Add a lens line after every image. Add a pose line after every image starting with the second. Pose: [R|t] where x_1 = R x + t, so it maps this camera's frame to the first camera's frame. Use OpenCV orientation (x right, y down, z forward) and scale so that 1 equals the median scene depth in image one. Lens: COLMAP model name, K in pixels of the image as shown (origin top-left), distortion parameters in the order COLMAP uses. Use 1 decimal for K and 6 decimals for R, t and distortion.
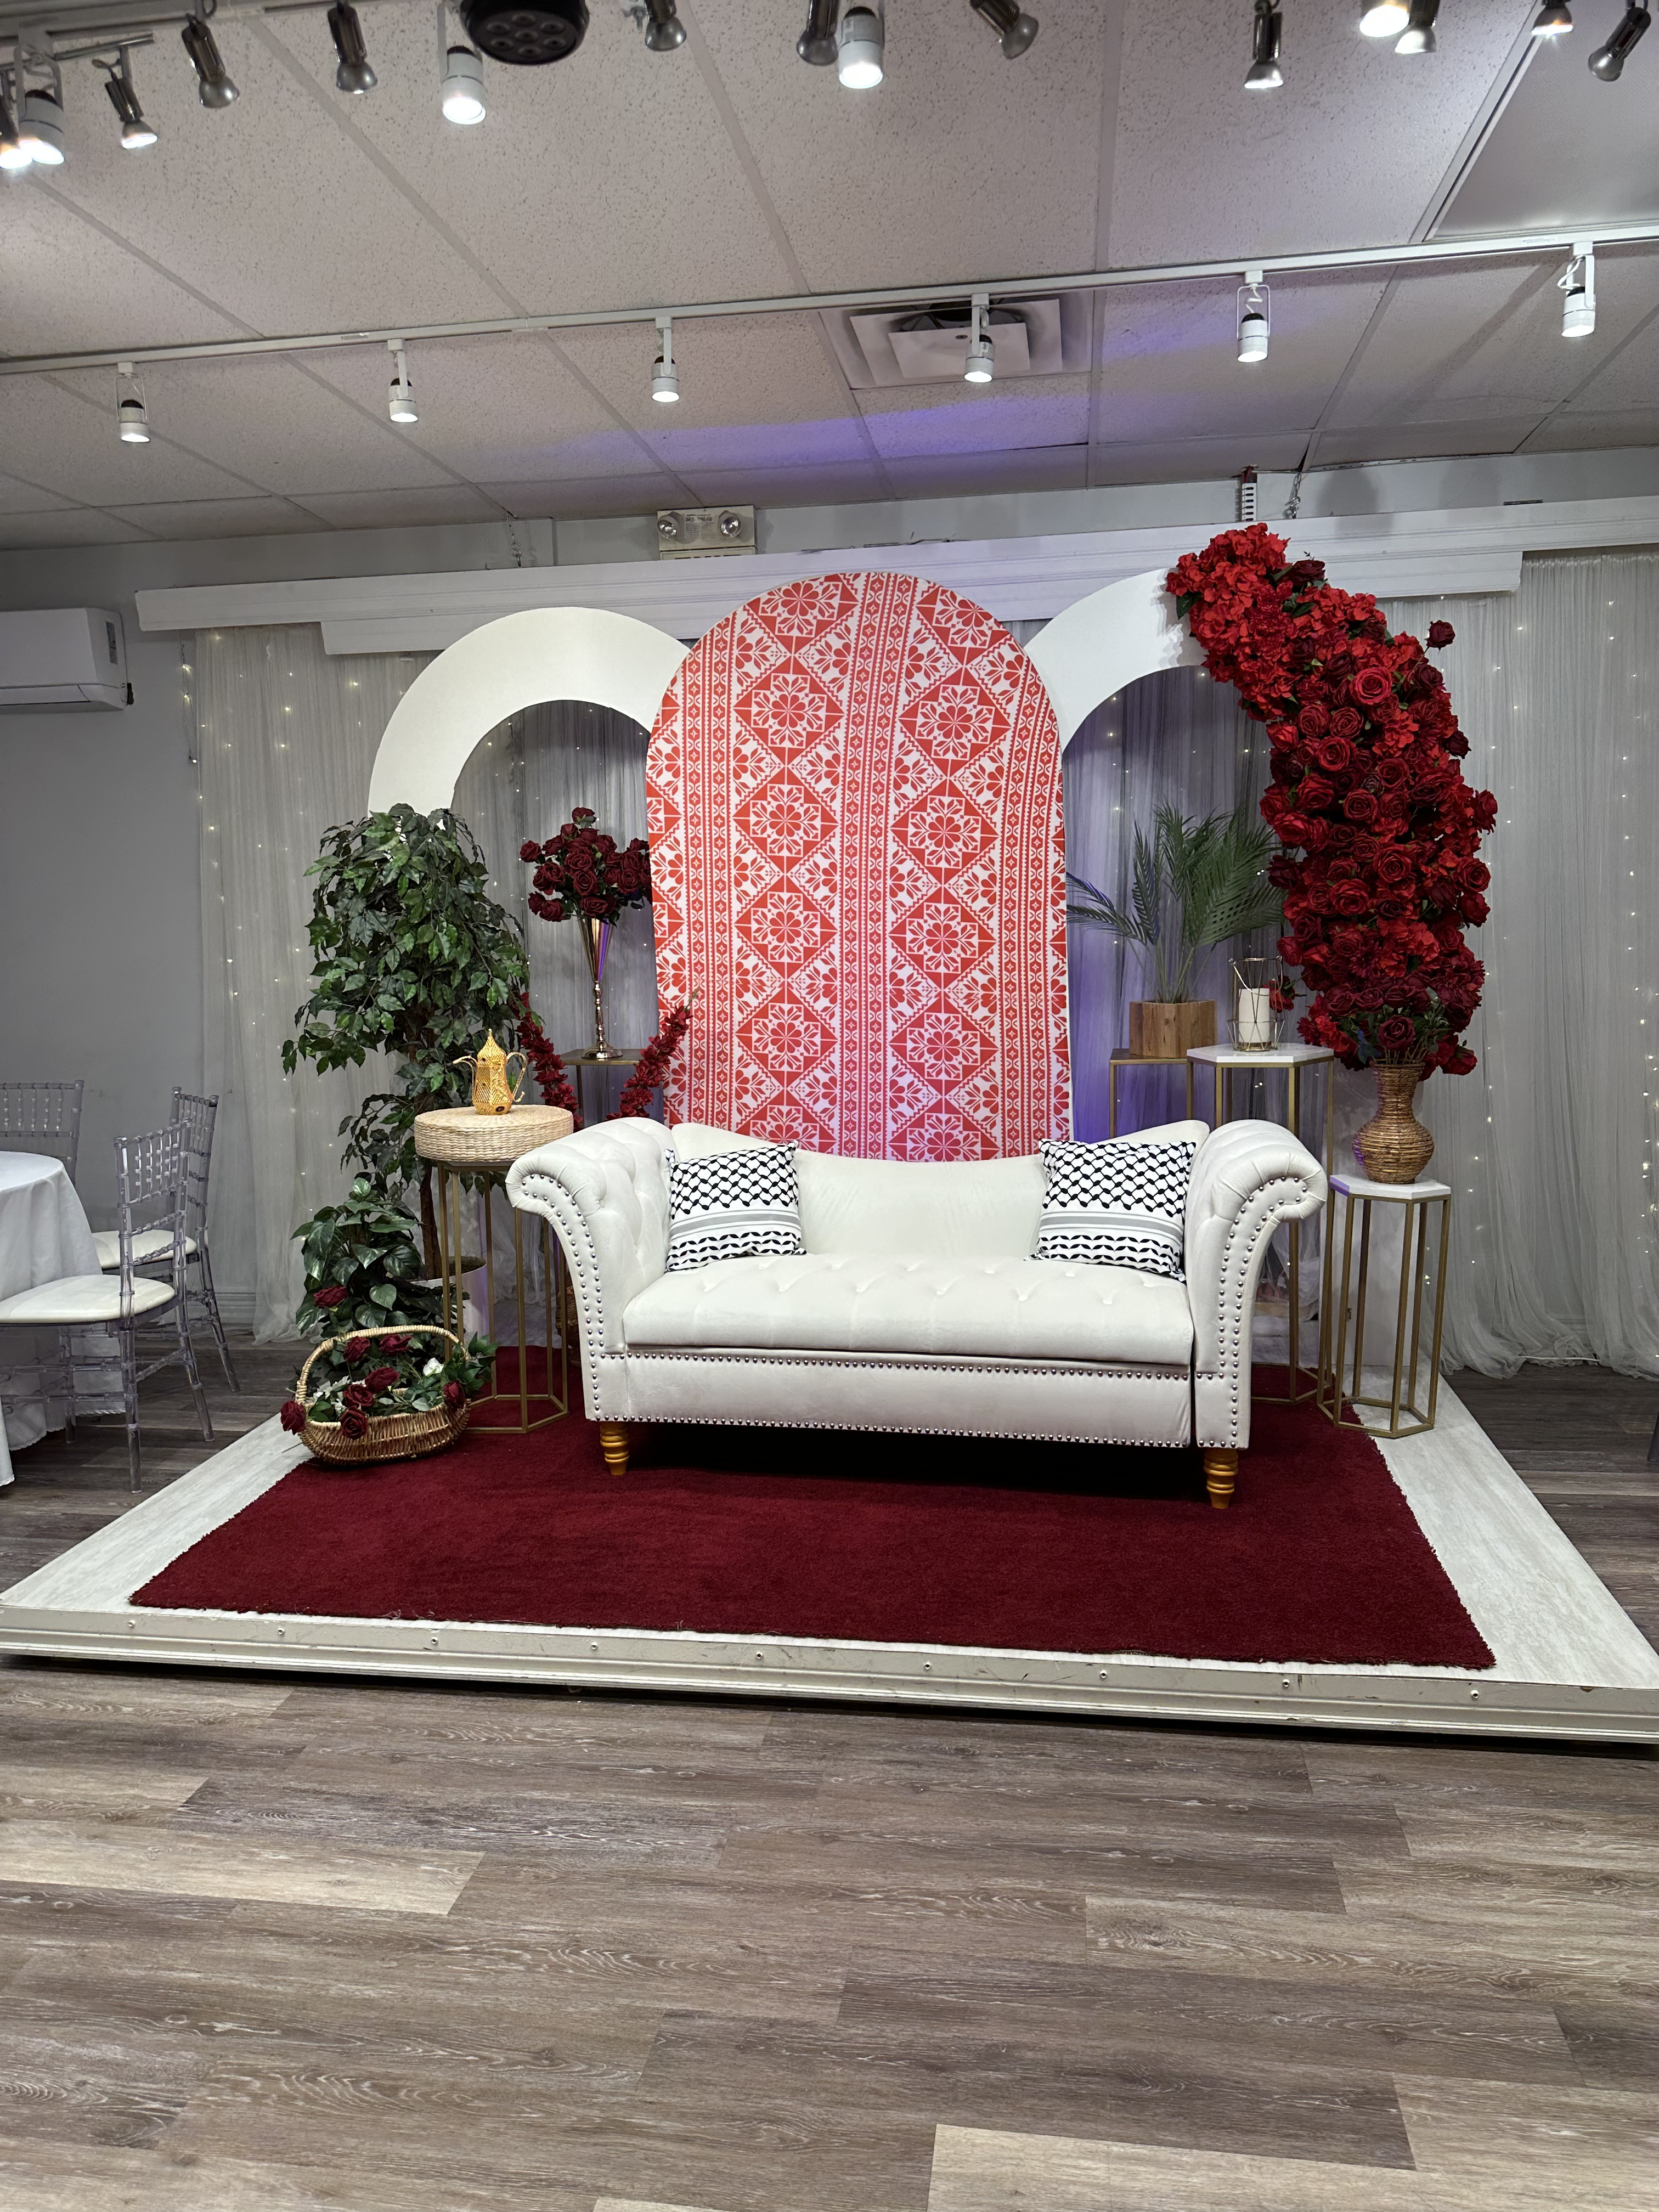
lens RADIAL K [[1575.9, 0, 829.5], [0, 1575.9, 1106.0], [0, 0, 1]] dist [-0.024696, 0.020654]
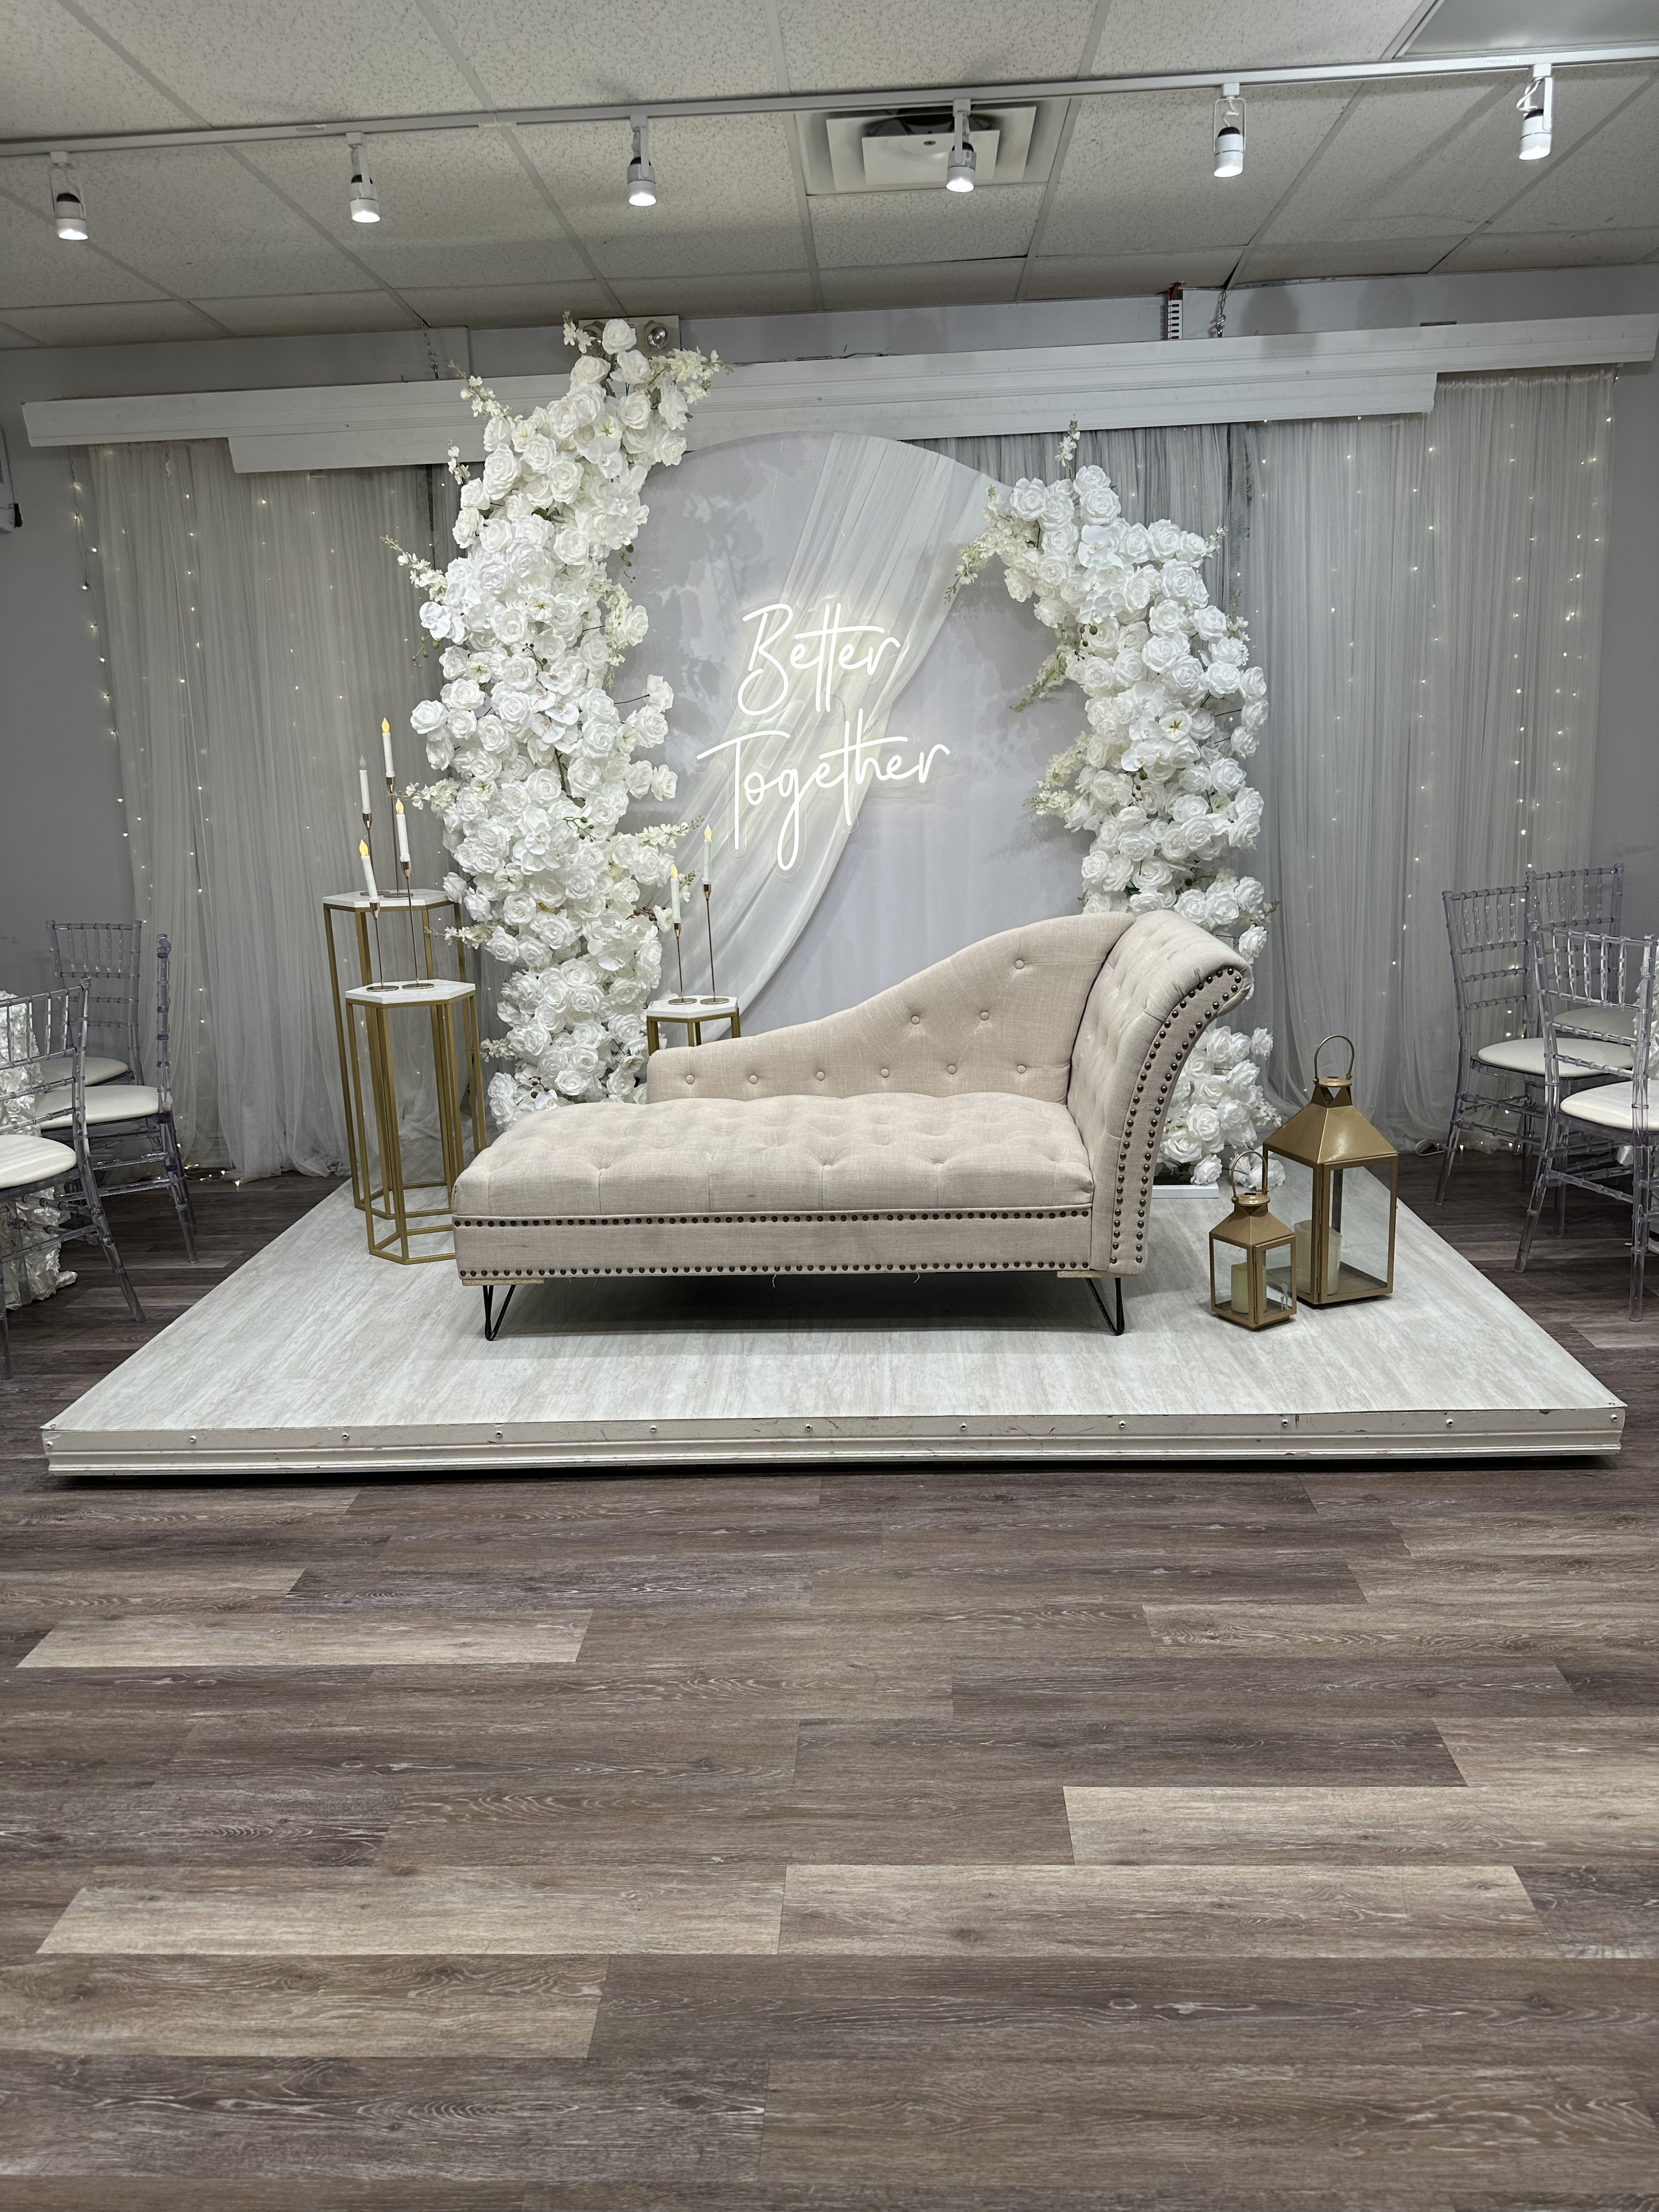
lens RADIAL K [[1561.6, 0, 822.1], [0, 1561.6, 1109.7], [0, 0, 1]] dist [0.023330, -0.034663]
pose [[0.994249, -0.037379, 0.100354, -0.165311], [0.026943, 0.994275, 0.103396, 0.023405], [-0.103644, -0.100098, 0.989565, -0.061643]]
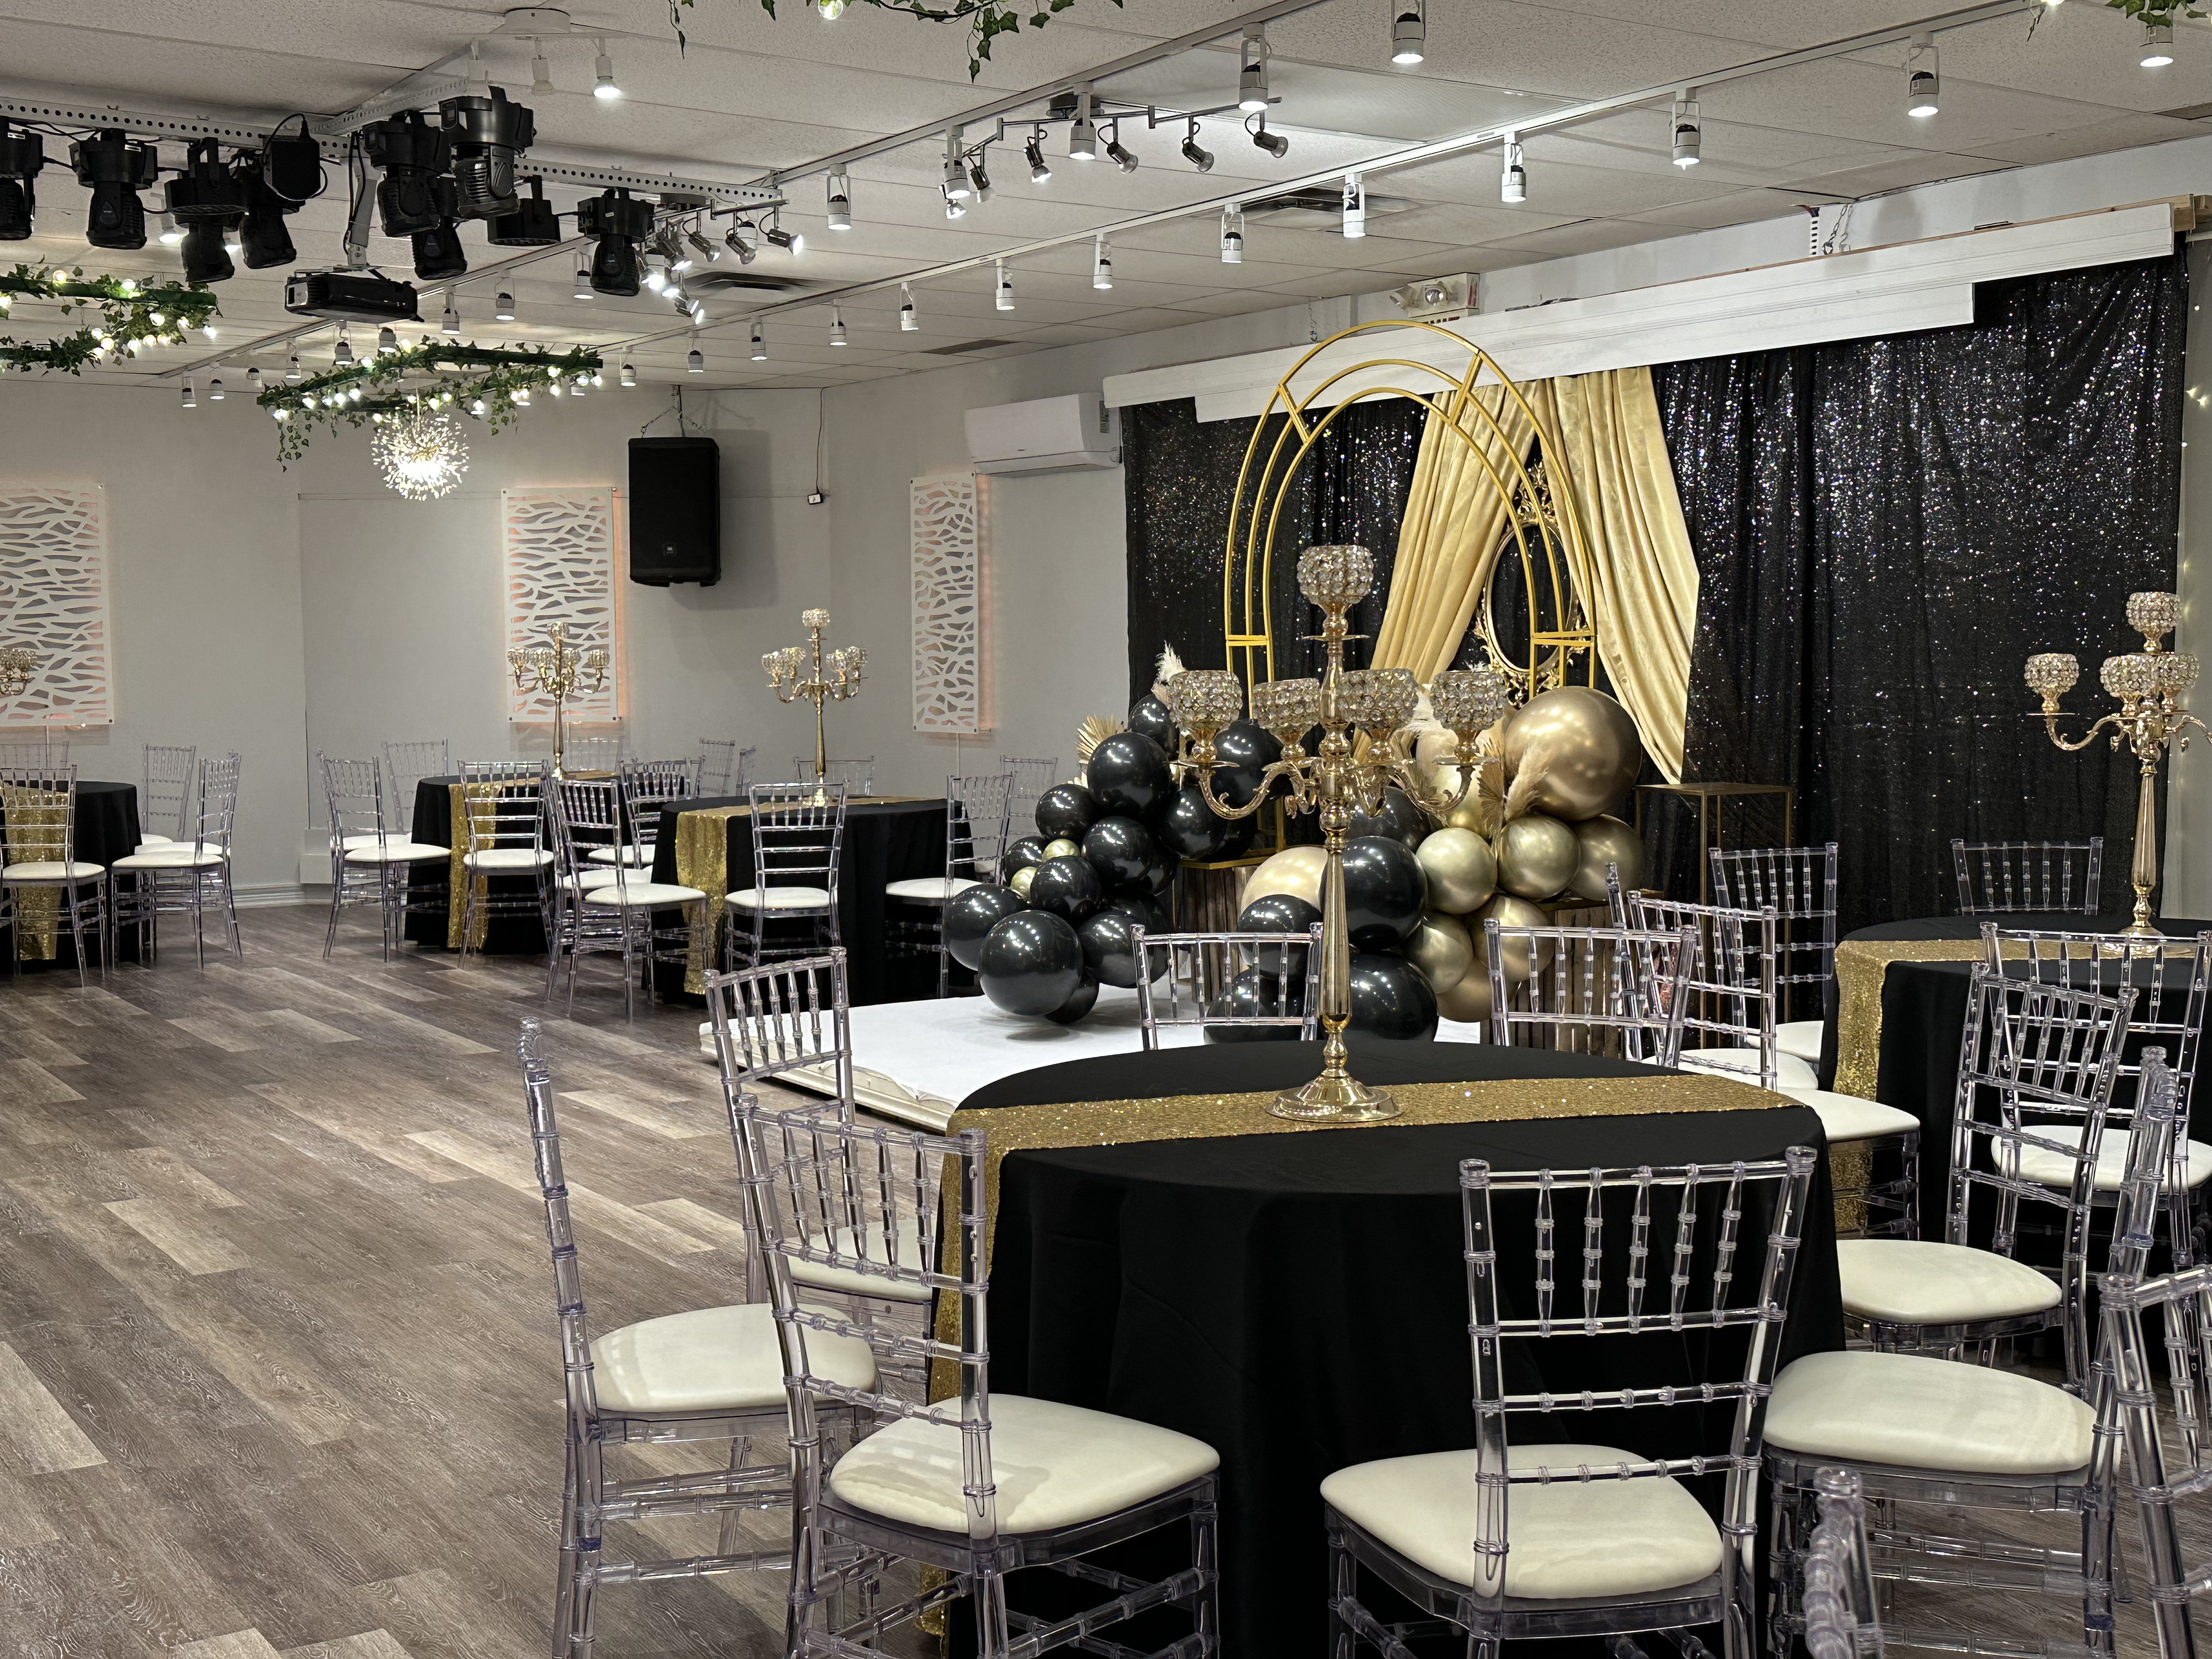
lens RADIAL K [[2588.4, 0, 1106.0], [0, 2588.4, 829.5], [0, 0, 1]] dist [0.085162, -0.021219]
pose [[0.671975, 0.074986, -0.736768, 2.503937], [-0.101615, 0.994787, 0.008568, 0.034603], [0.733569, 0.069109, 0.676092, -0.854829]]
